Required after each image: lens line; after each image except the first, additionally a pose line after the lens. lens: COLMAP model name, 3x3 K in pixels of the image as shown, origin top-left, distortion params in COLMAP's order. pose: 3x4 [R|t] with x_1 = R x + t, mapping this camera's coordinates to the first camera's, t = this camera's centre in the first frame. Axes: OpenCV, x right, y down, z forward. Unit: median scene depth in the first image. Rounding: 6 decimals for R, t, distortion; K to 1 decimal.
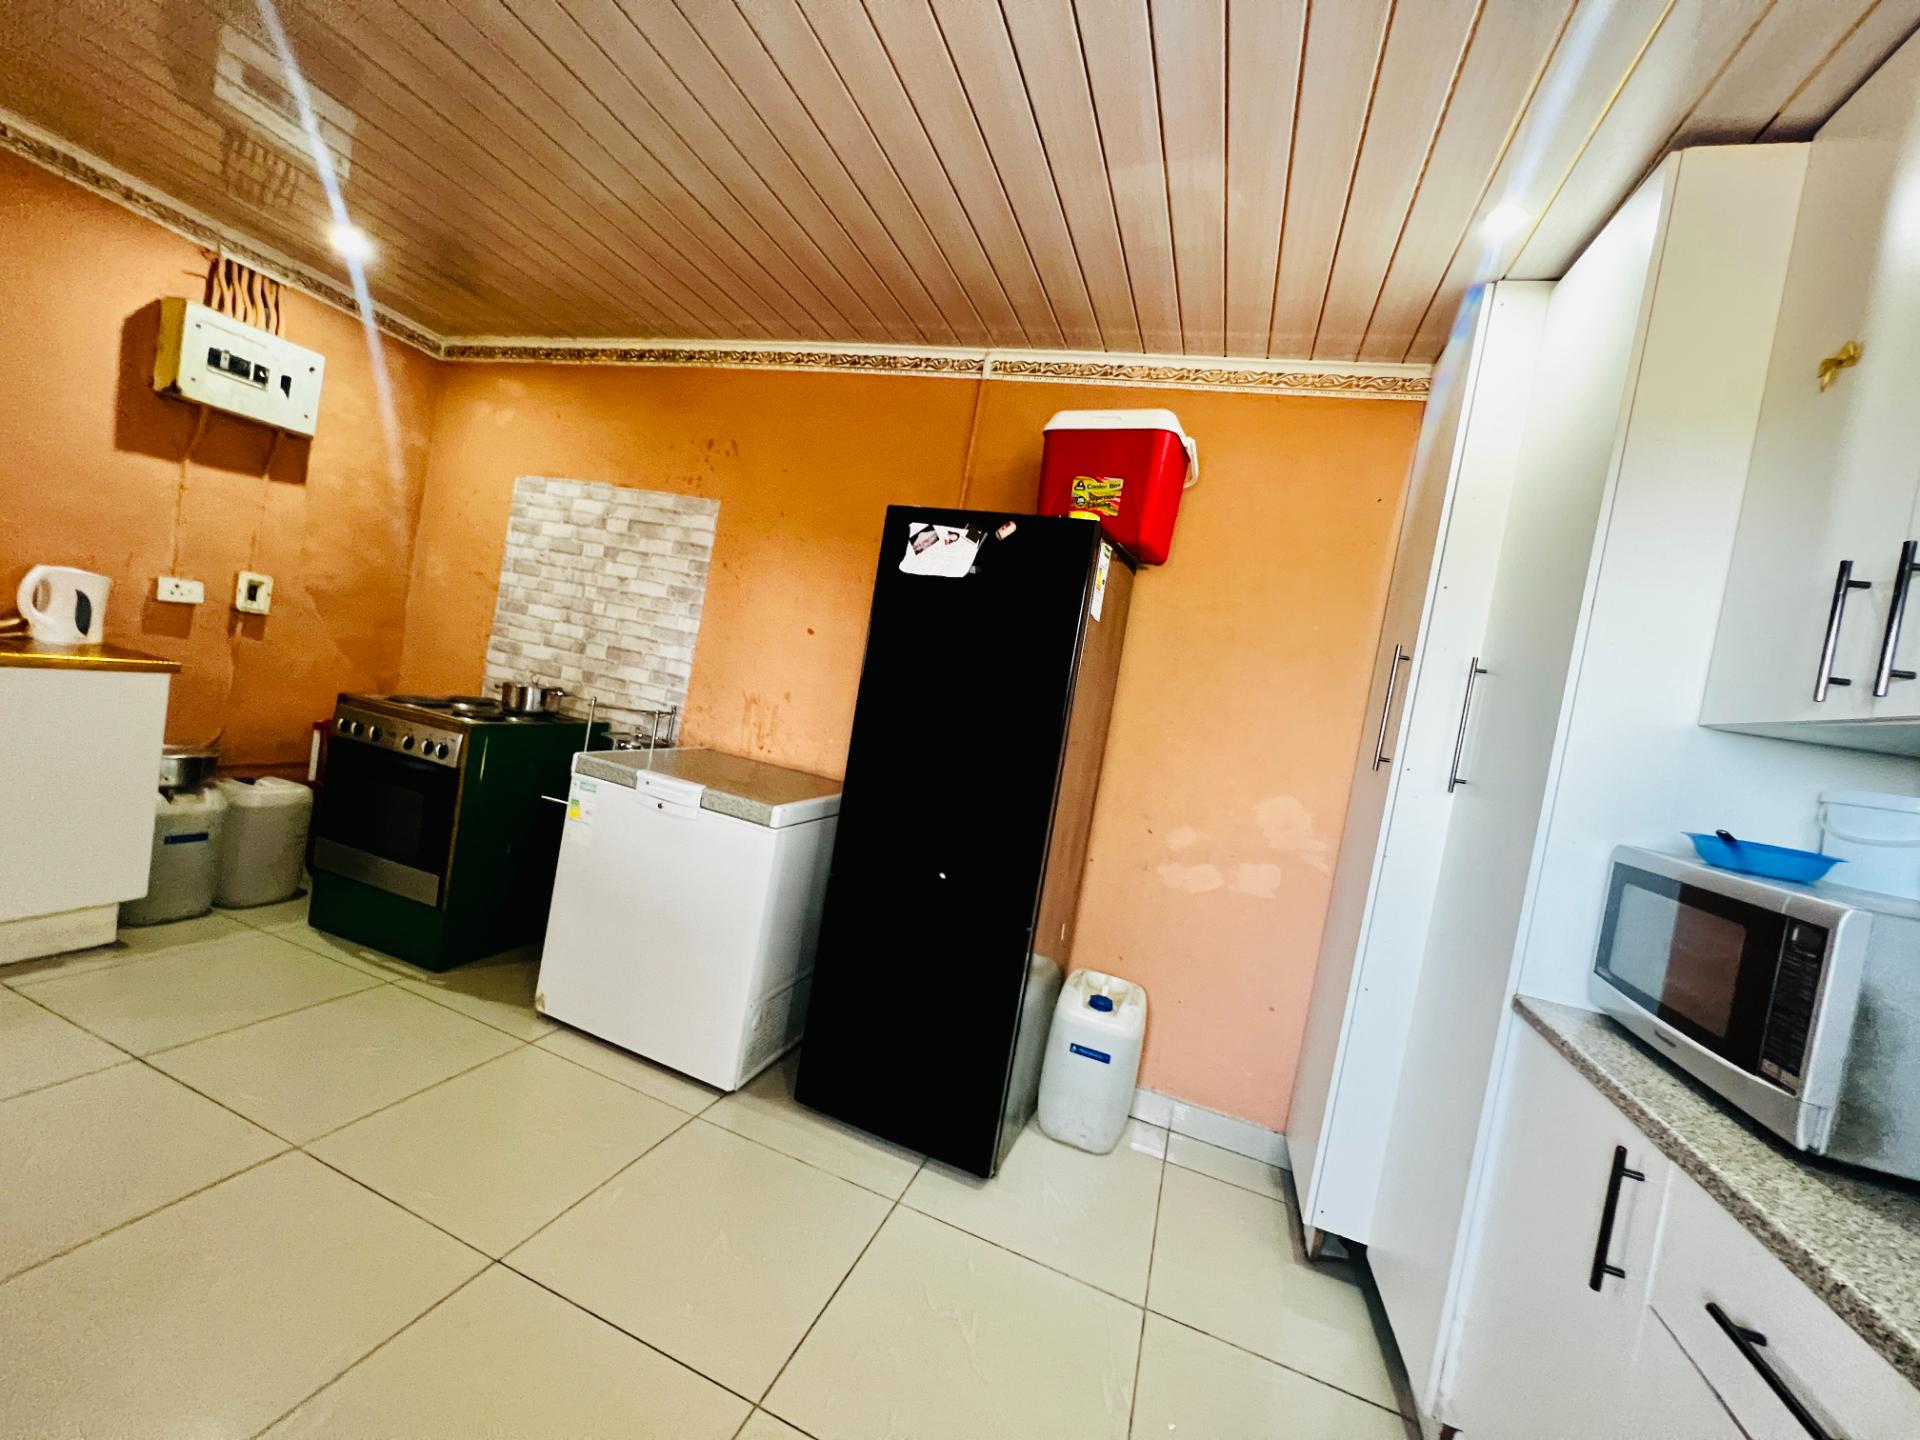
lens RADIAL K [[767.4, 0, 957.9], [0, 767.4, 716.9], [0, 0, 1]] dist [-0.001906, 0.000525]
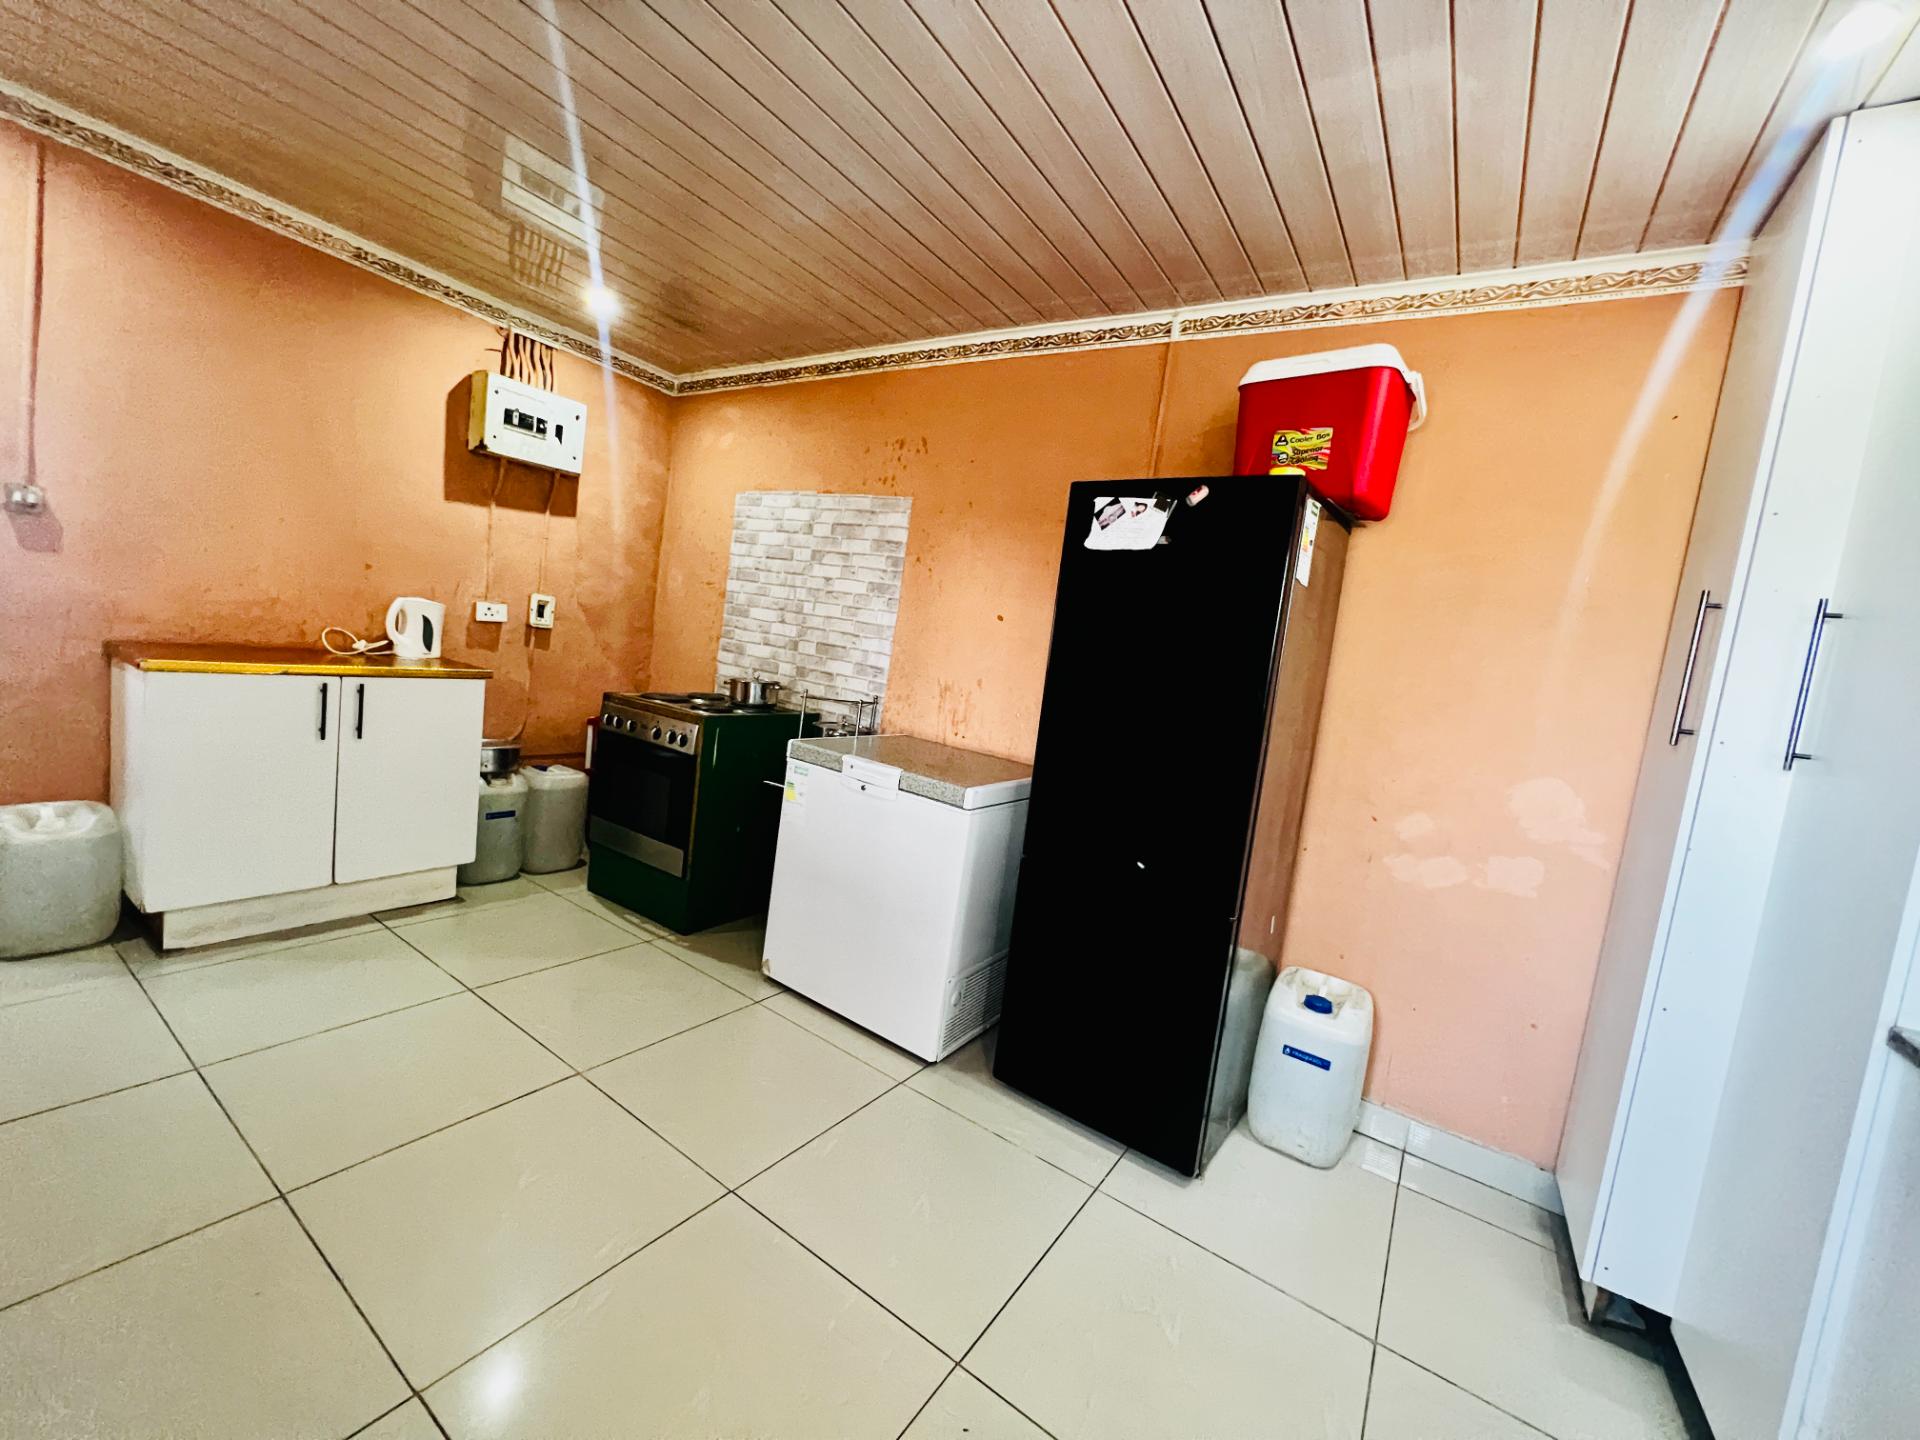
lens RADIAL K [[767.4, 0, 957.9], [0, 767.4, 716.9], [0, 0, 1]] dist [-0.001906, 0.000525]
pose [[0.966819, -0.021505, -0.254557, 0.008797], [0.024254, 0.999676, 0.007667, 0.010347], [0.254309, -0.013586, 0.967027, 0.007664]]
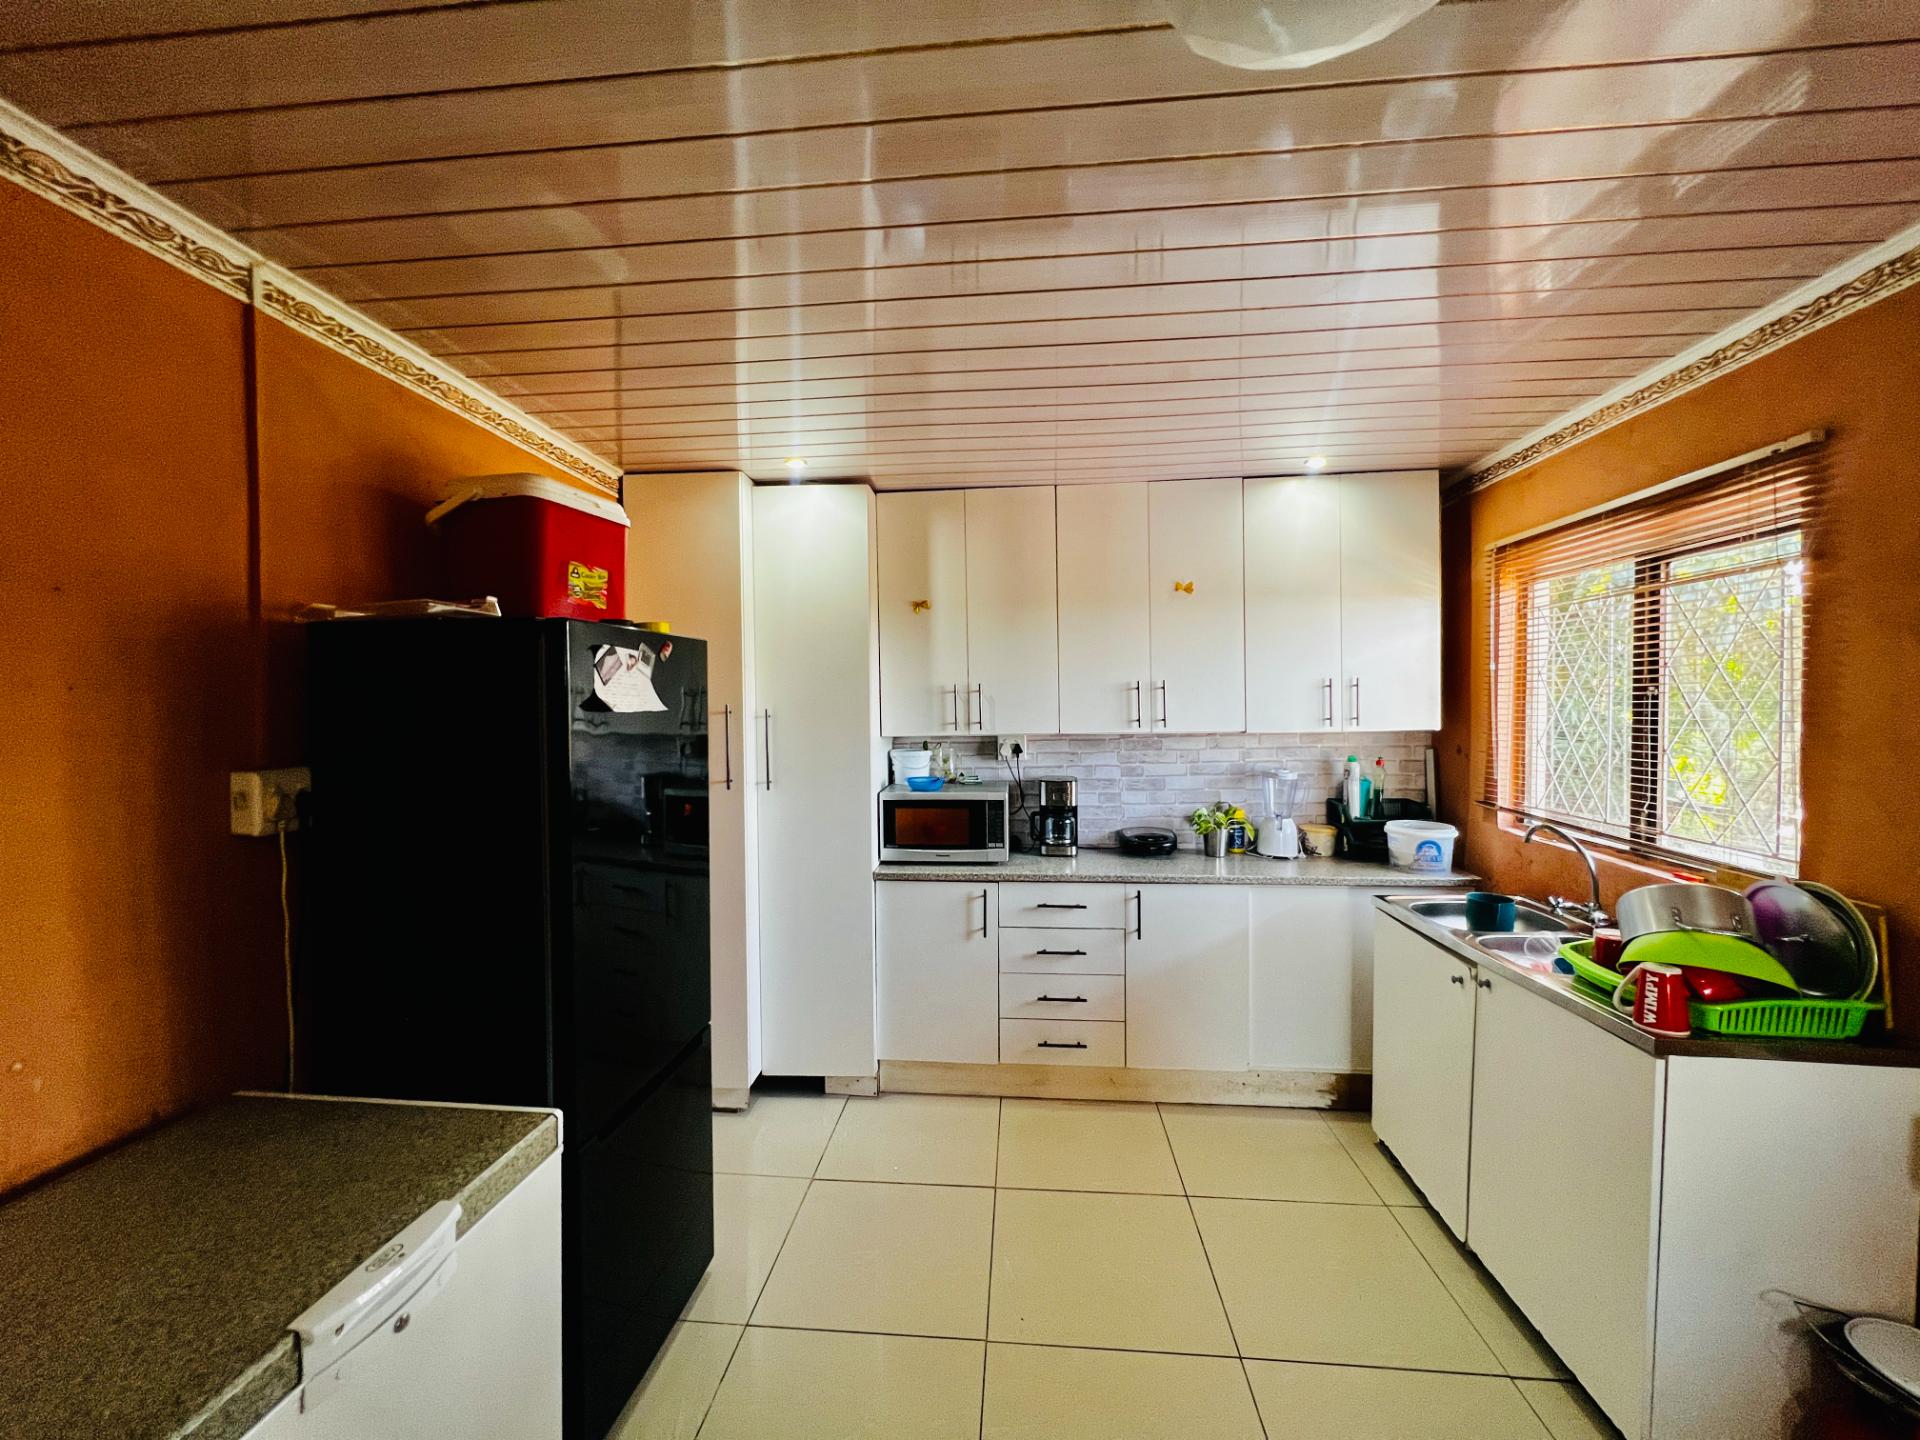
lens RADIAL K [[767.4, 0, 957.9], [0, 767.4, 716.9], [0, 0, 1]] dist [-0.001906, 0.000525]
pose [[-0.239373, -0.187844, 0.952584, -0.671989], [0.004712, 0.980870, 0.194606, -0.251893], [-0.970916, 0.051072, -0.233909, 0.642986]]
